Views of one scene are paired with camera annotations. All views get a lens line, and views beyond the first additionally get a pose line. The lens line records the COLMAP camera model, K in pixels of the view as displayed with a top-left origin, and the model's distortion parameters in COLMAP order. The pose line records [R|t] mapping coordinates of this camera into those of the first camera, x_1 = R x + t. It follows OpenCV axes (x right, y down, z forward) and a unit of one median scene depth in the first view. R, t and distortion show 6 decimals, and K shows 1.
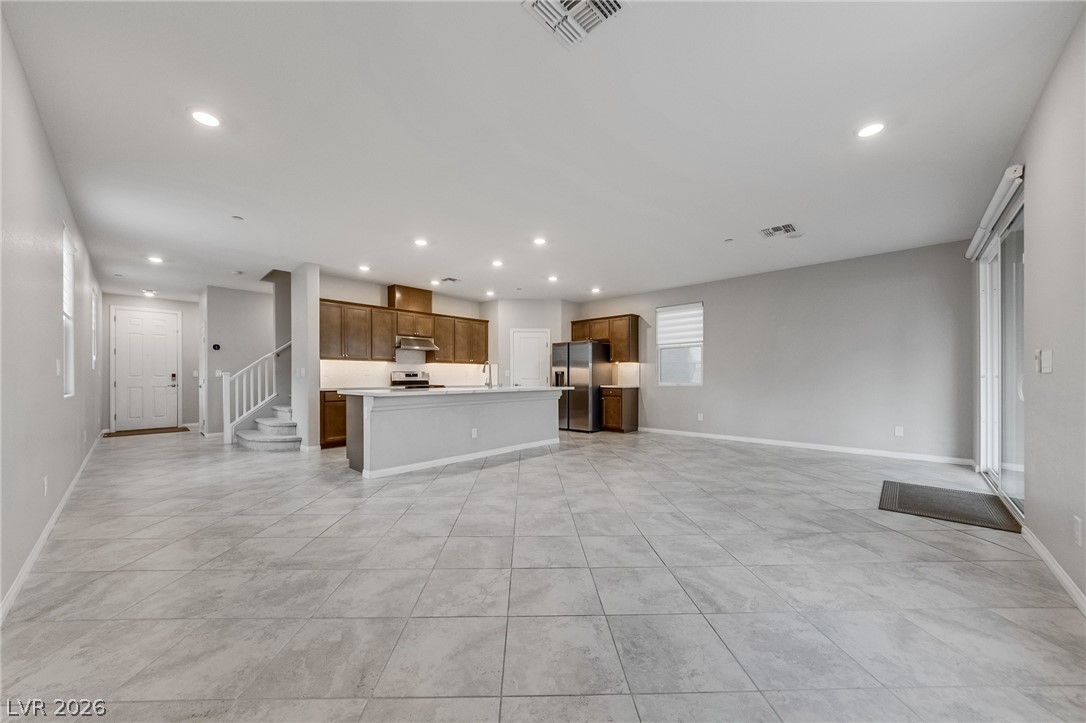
lens RADIAL K [[398.5, 0, 533.8], [0, 398.5, 379.0], [0, 0, 1]] dist [0.000116, 0.000743]
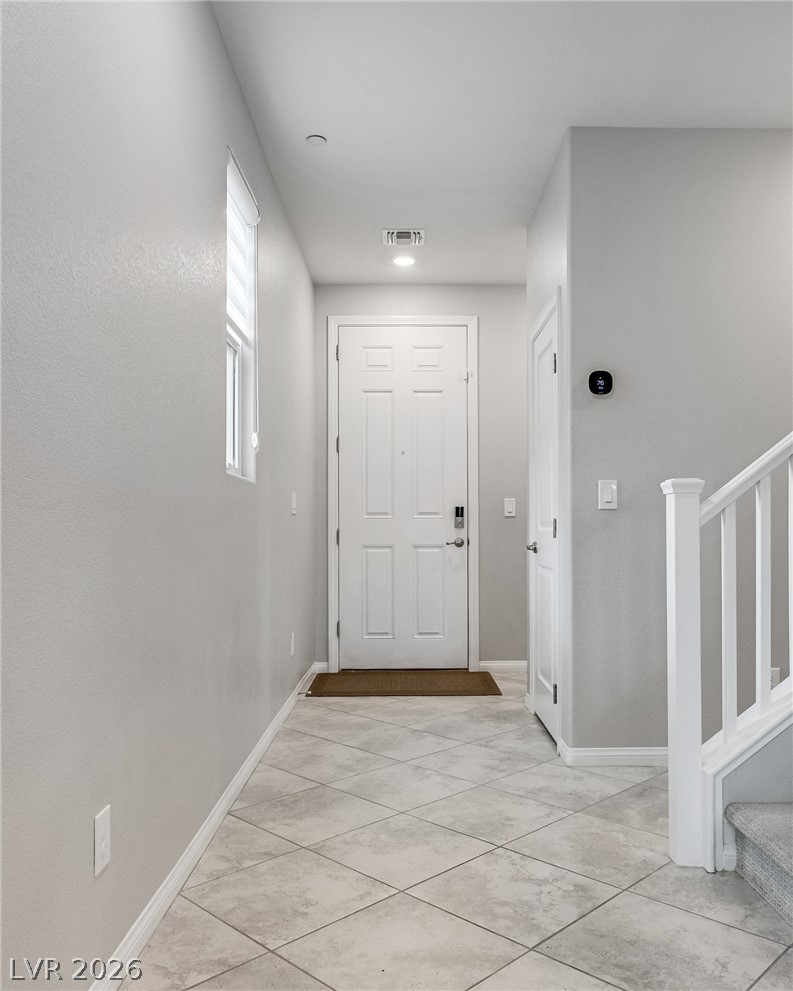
lens RADIAL K [[817.8, 0, 398.4], [0, 817.8, 500.2], [0, 0, 1]] dist [-0.007598, -0.001563]
pose [[0.698797, -0.024362, -0.714905, -0.558958], [-0.001446, 0.999370, -0.035469, 0.007020], [0.715319, 0.025819, 0.698321, 0.603625]]
